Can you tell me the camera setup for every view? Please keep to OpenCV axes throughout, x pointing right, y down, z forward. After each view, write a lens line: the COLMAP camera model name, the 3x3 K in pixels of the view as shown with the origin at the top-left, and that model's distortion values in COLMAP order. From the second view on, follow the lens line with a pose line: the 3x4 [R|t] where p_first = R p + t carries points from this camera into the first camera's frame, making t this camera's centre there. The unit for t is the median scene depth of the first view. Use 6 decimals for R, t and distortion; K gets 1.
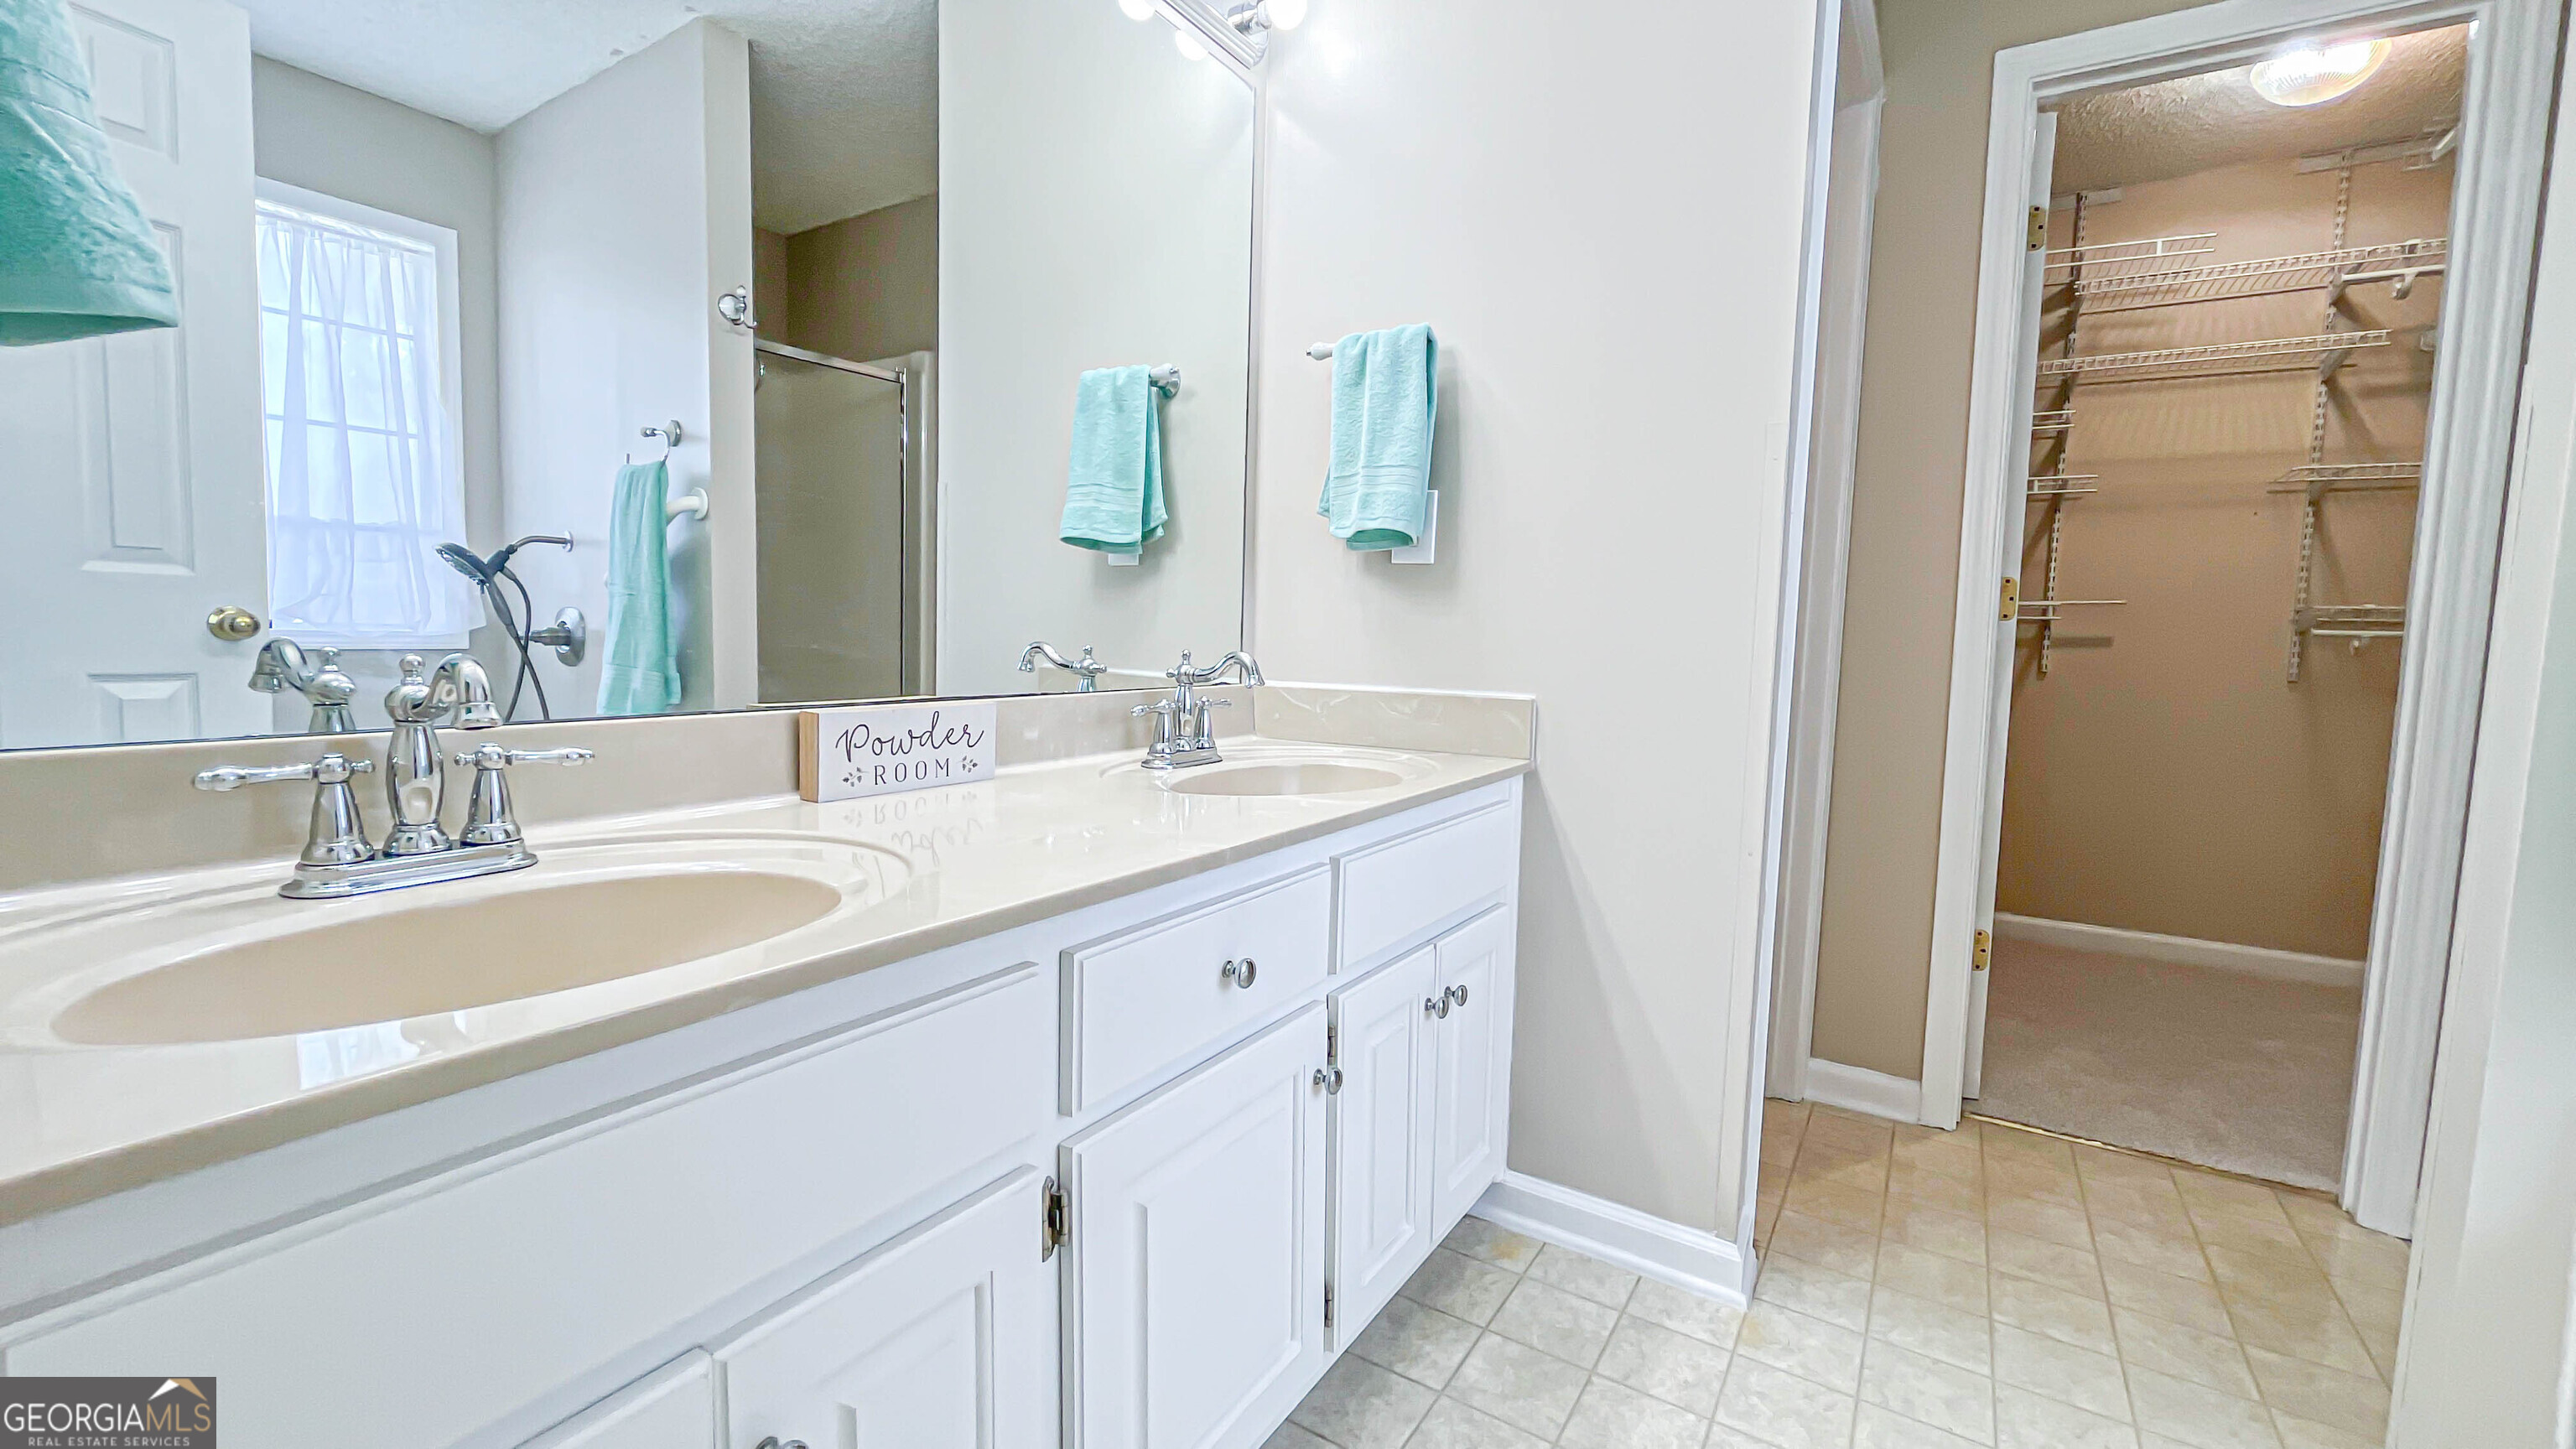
lens RADIAL K [[1048.0, 0, 1280.9], [0, 1048.0, 722.6], [0, 0, 1]] dist [-0.002358, -0.000250]
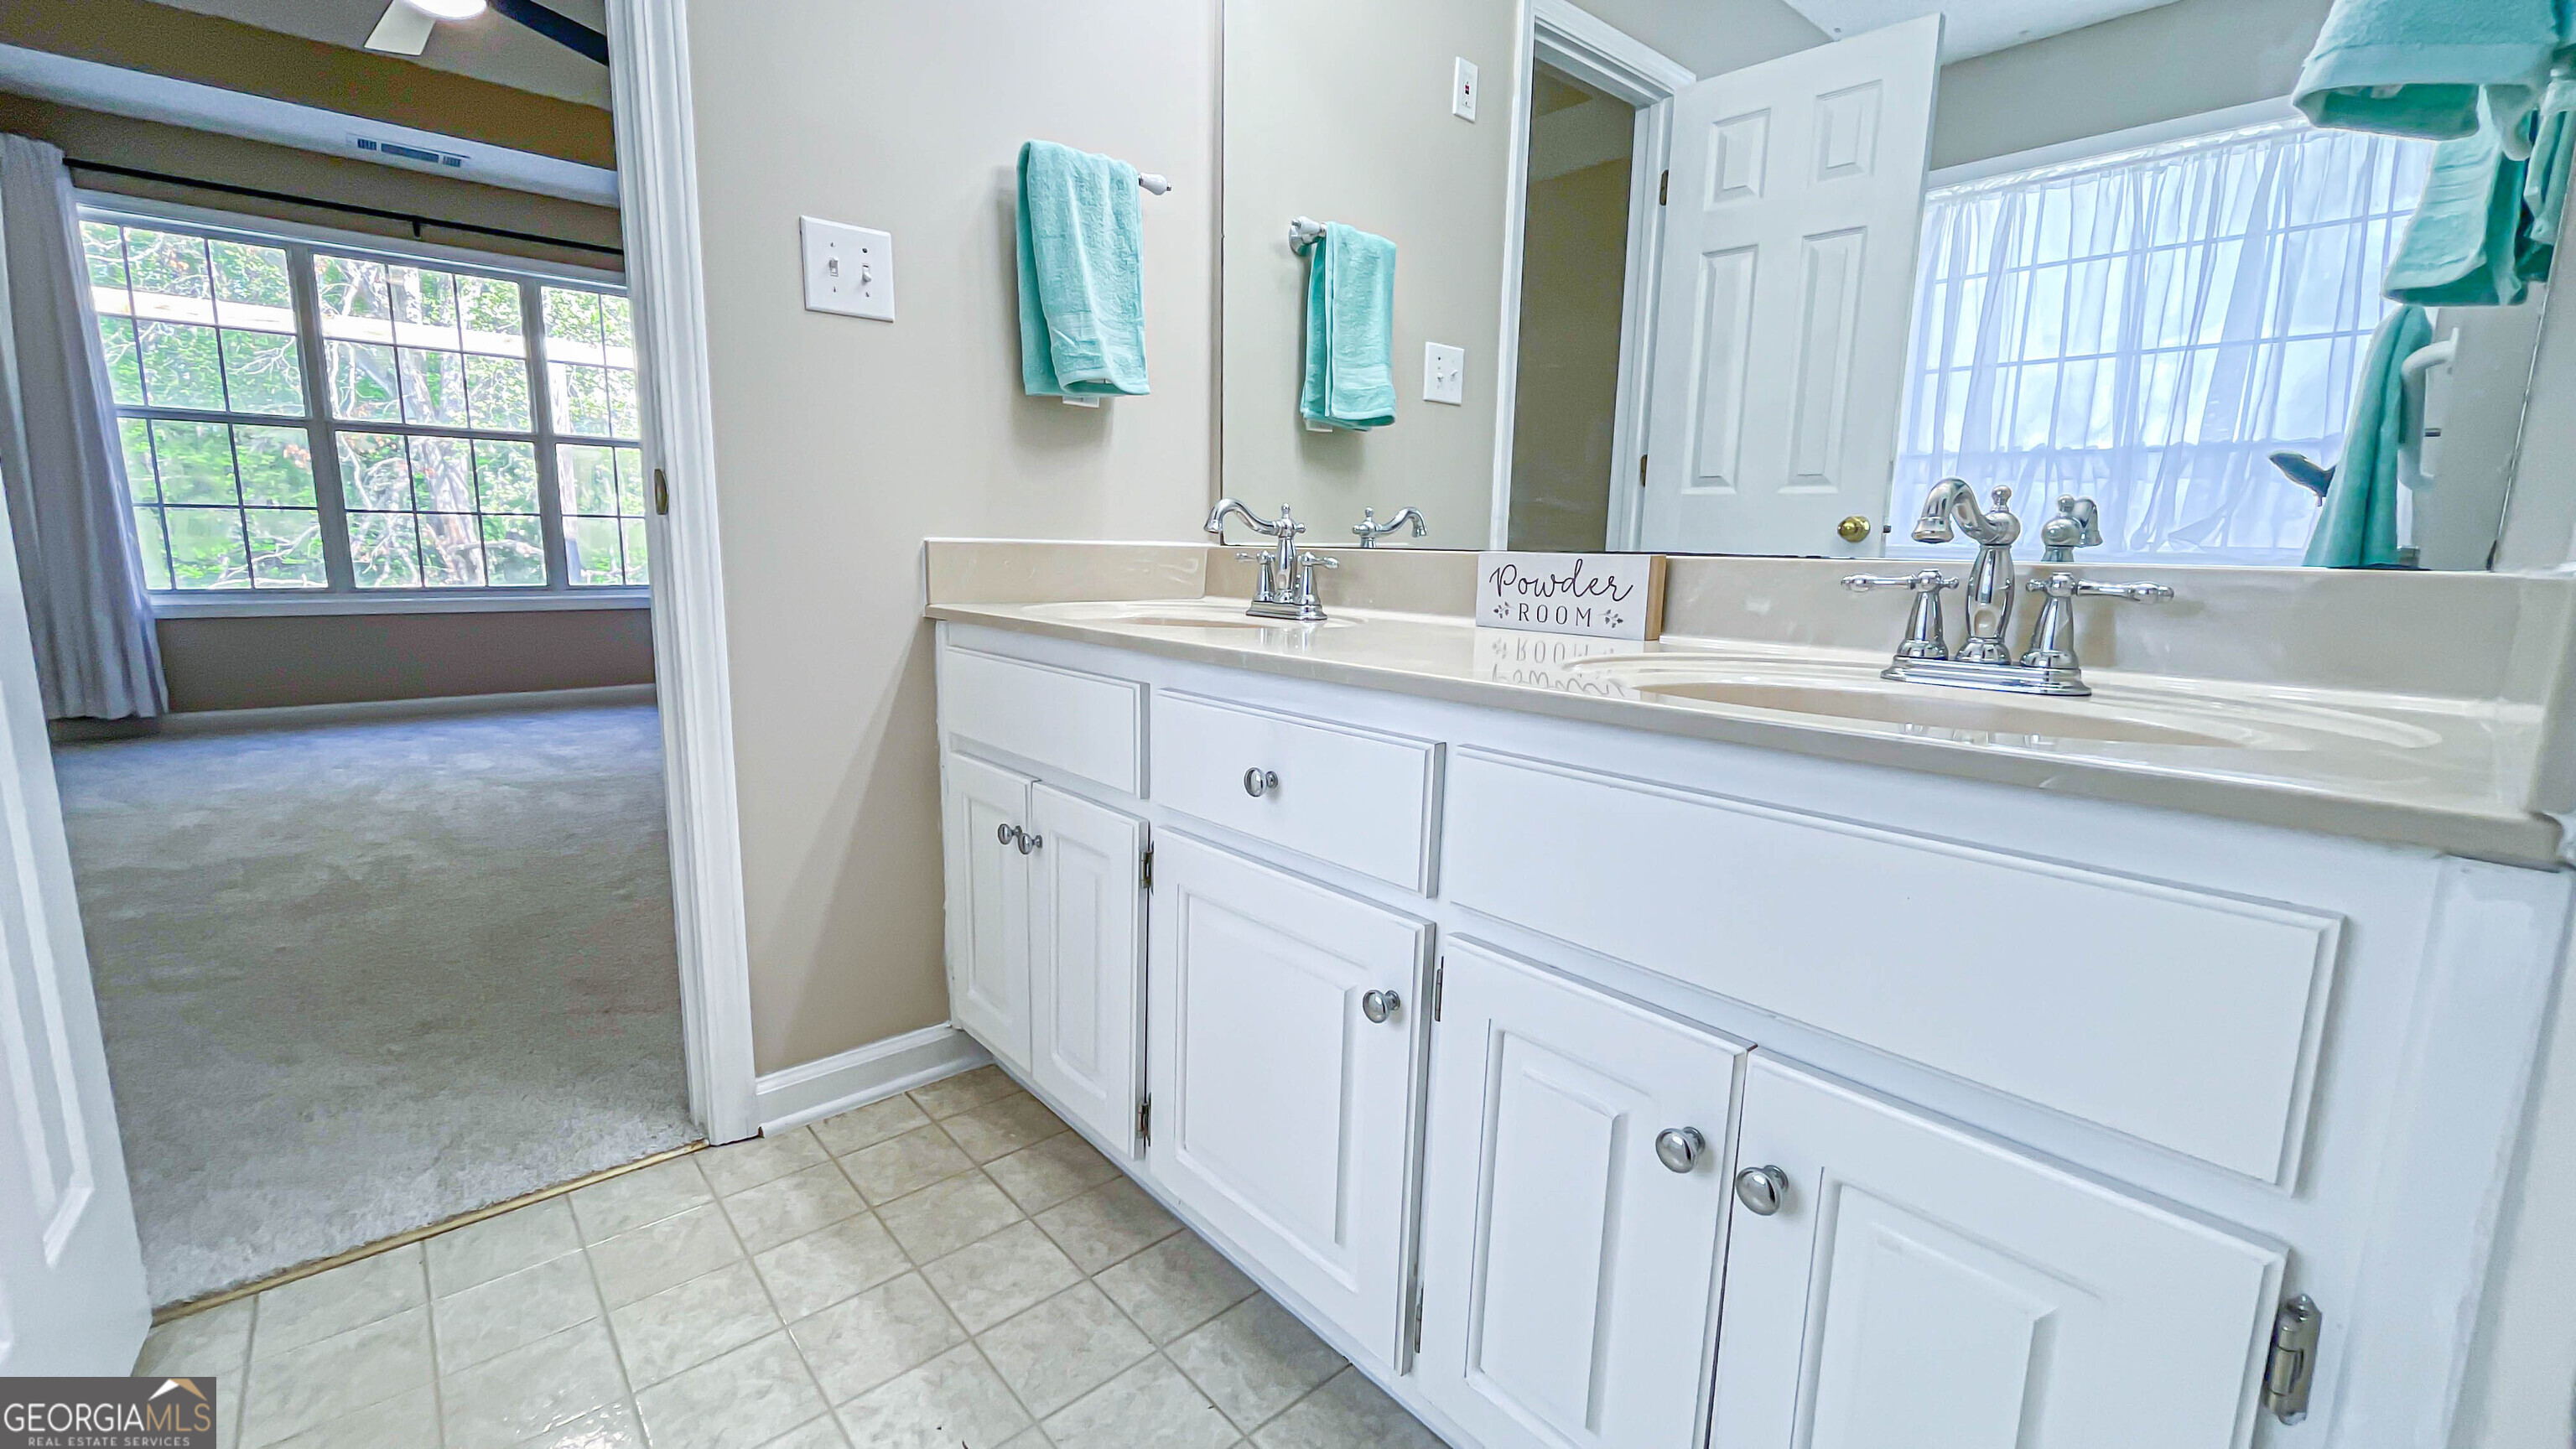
lens RADIAL K [[1048.0, 0, 1298.9], [0, 1048.0, 711.5], [0, 0, 1]] dist [-0.002358, -0.000250]
pose [[-0.264824, 0.125798, -0.956056, 0.551051], [-0.113201, 0.980543, 0.160377, 0.001287], [0.957629, 0.150699, -0.245431, 0.763991]]
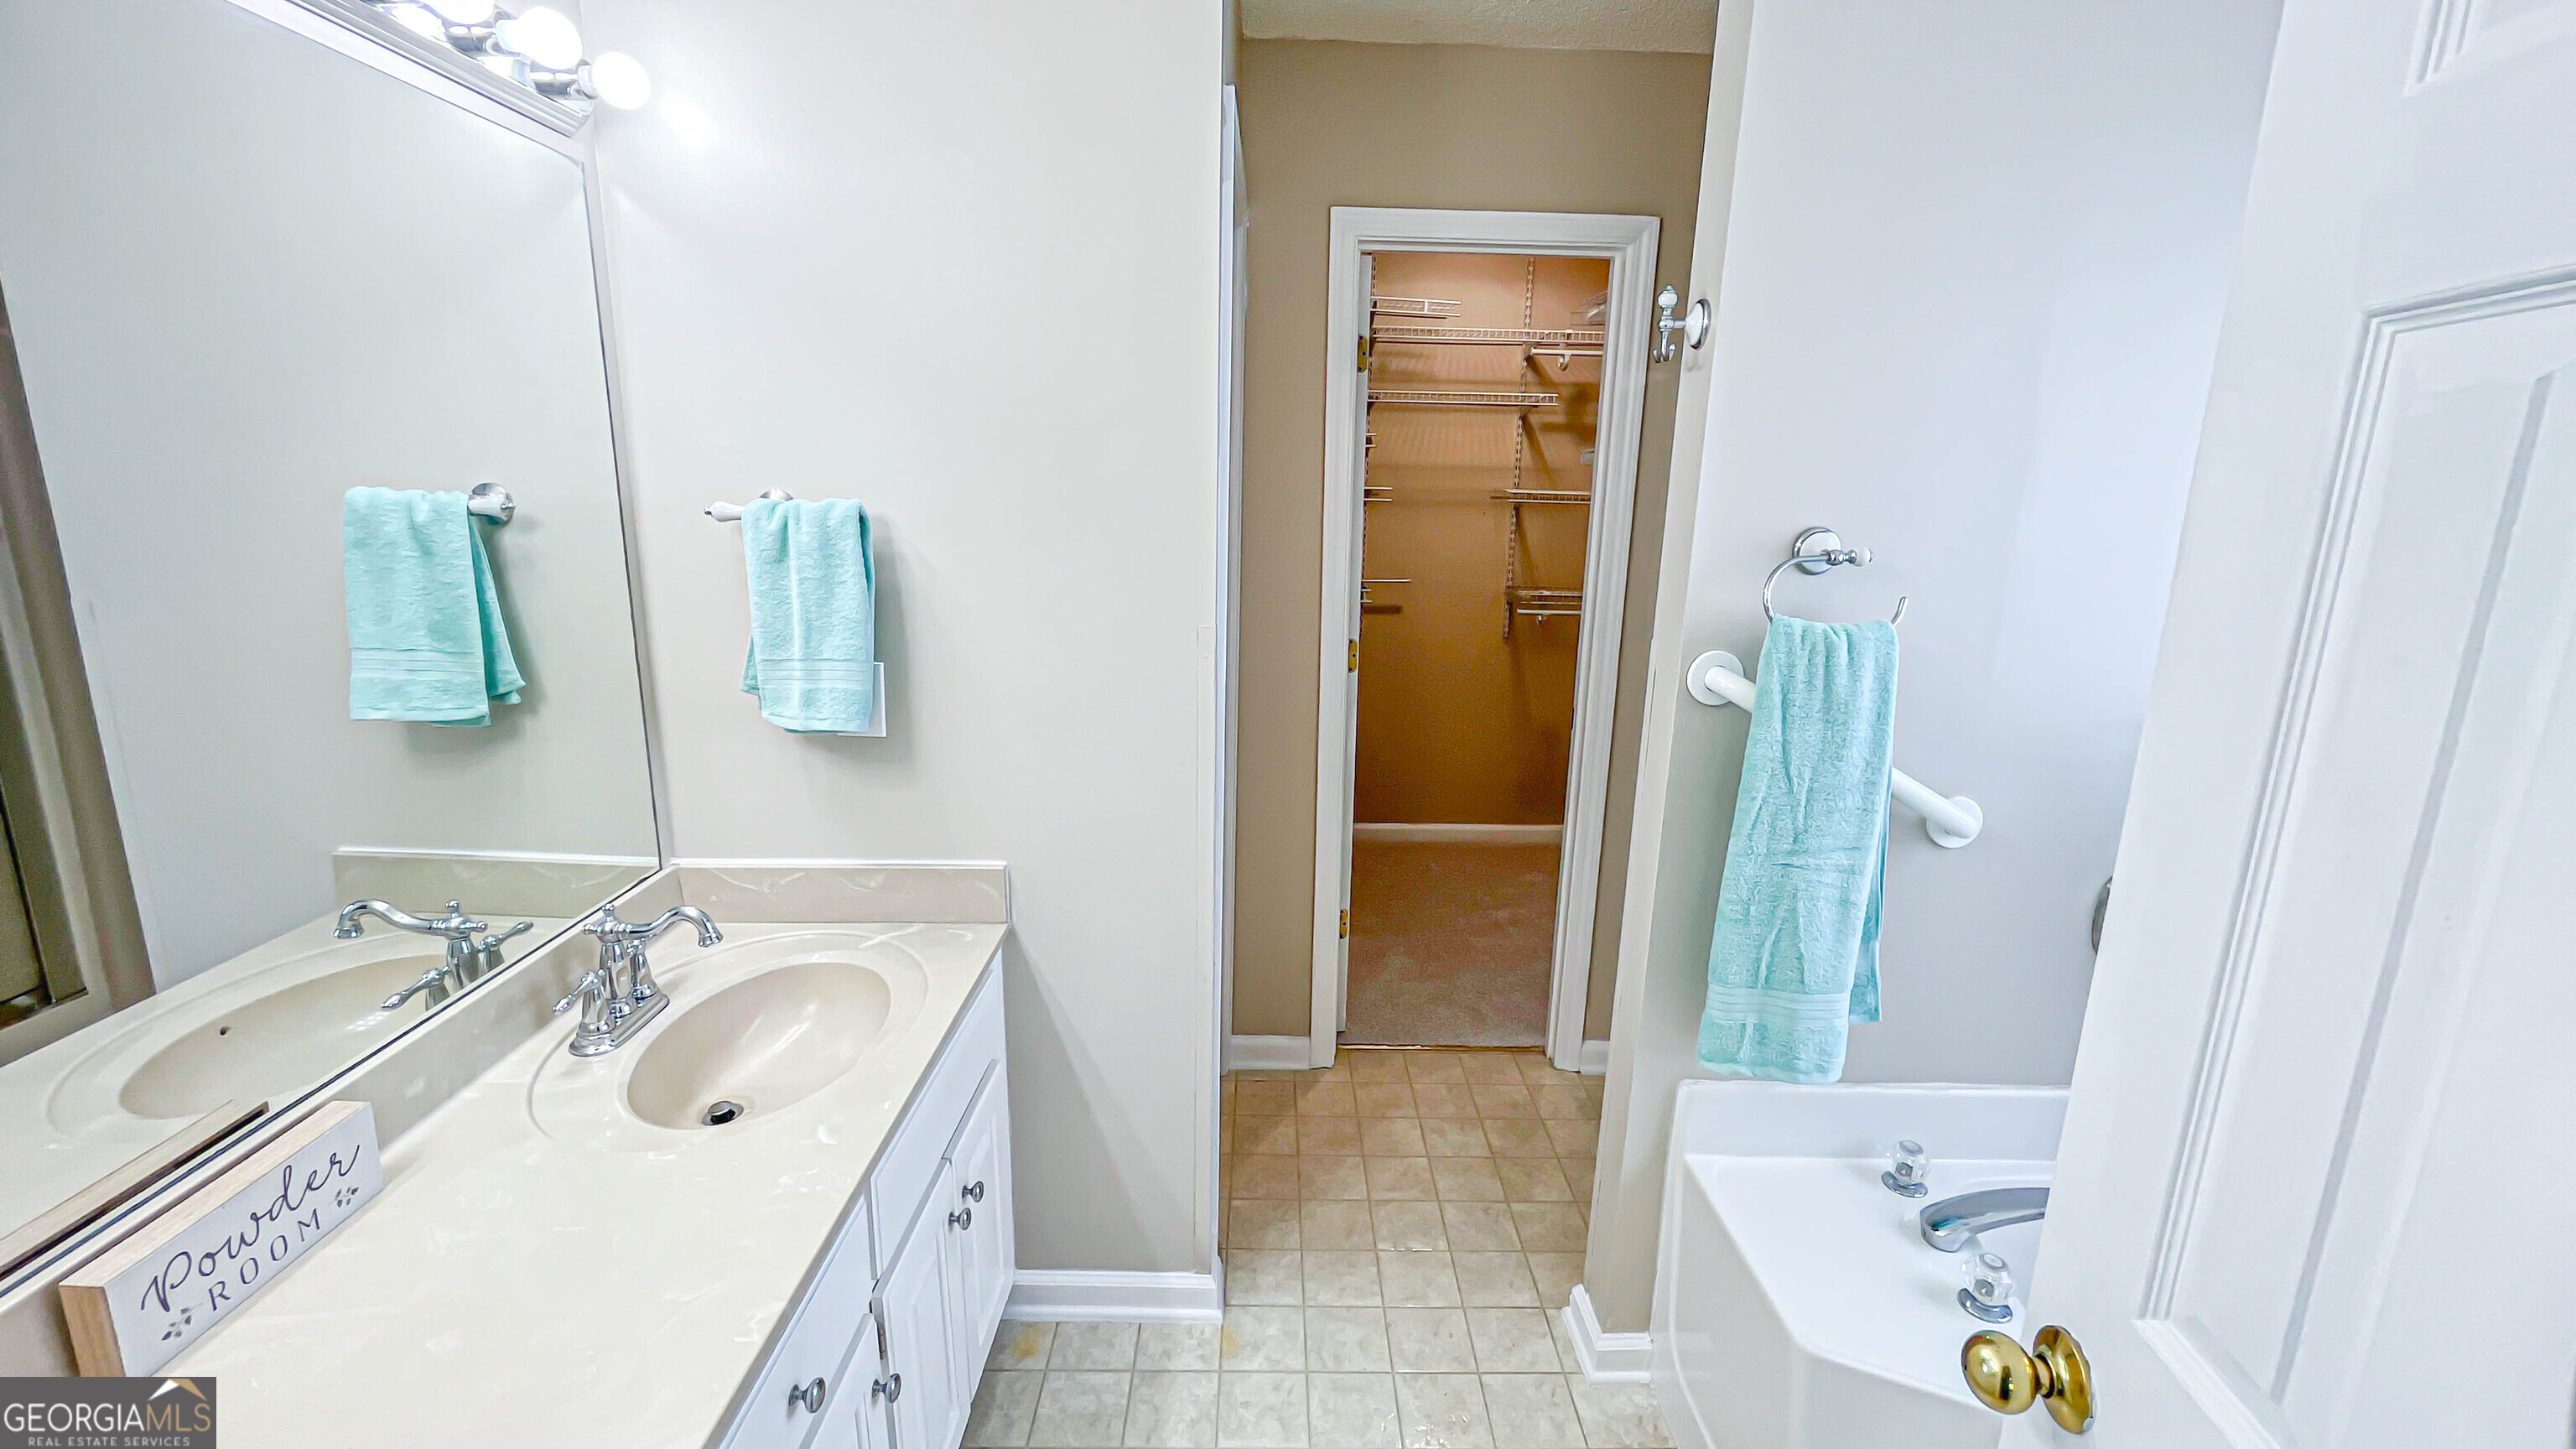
lens RADIAL K [[1048.0, 0, 1286.0], [0, 1048.0, 729.9], [0, 0, 1]] dist [-0.002358, -0.000250]
pose [[0.832662, -0.130316, 0.538230, -0.068752], [0.045464, 0.984723, 0.168086, -0.317055], [-0.551912, -0.115489, 0.825867, 0.004028]]
